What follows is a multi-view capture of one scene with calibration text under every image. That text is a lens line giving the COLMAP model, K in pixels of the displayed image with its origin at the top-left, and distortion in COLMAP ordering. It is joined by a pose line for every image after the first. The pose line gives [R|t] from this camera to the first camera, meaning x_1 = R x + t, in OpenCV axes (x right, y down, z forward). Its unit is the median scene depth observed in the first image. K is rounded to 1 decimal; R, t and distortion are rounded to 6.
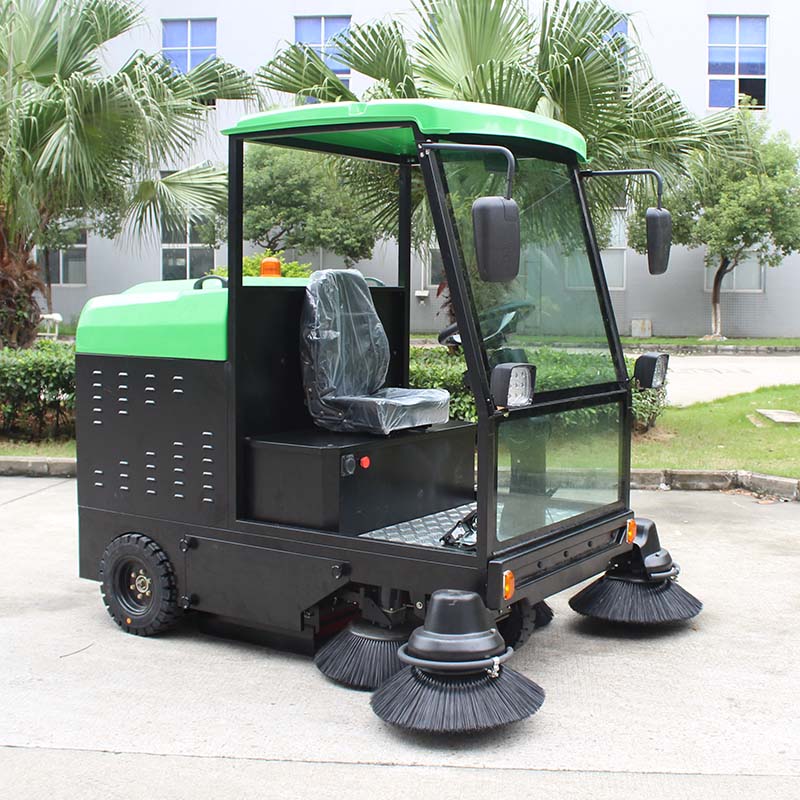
lens RADIAL K [[1218.3, 0, 400.4], [0, 1218.3, 396.8], [0, 0, 1]] dist [-0.041596, 0.000000]
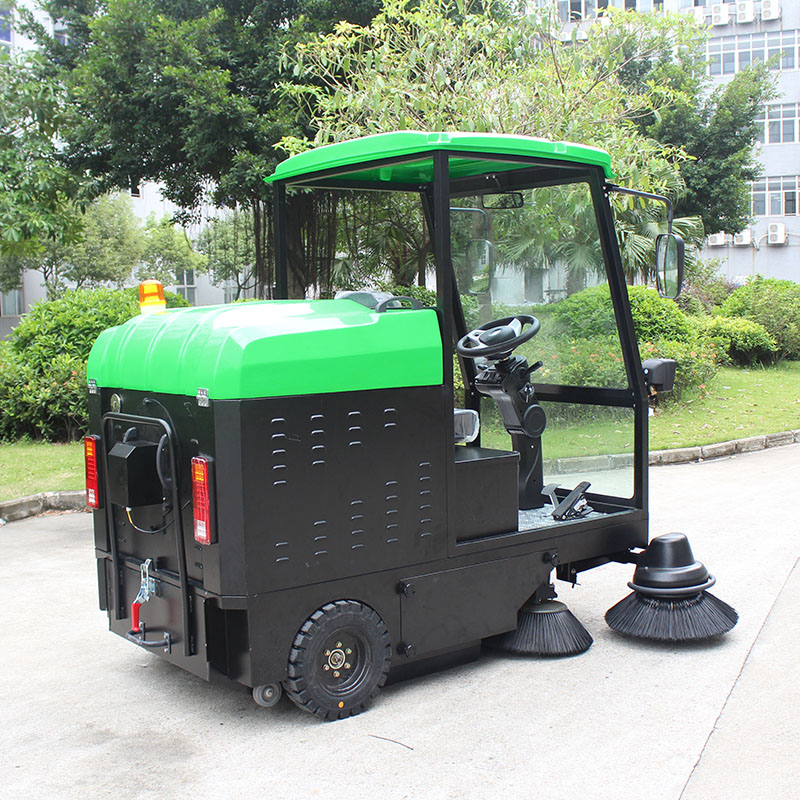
lens RADIAL K [[1174.8, 0, 400.3], [0, 1174.8, 403.3], [0, 0, 1]] dist [-0.055067, 0.000000]
pose [[0.314672, -0.093788, 0.944556, -0.969979], [0.114088, 0.991630, 0.060455, -0.070029], [-0.942319, 0.088739, 0.322738, 0.680576]]
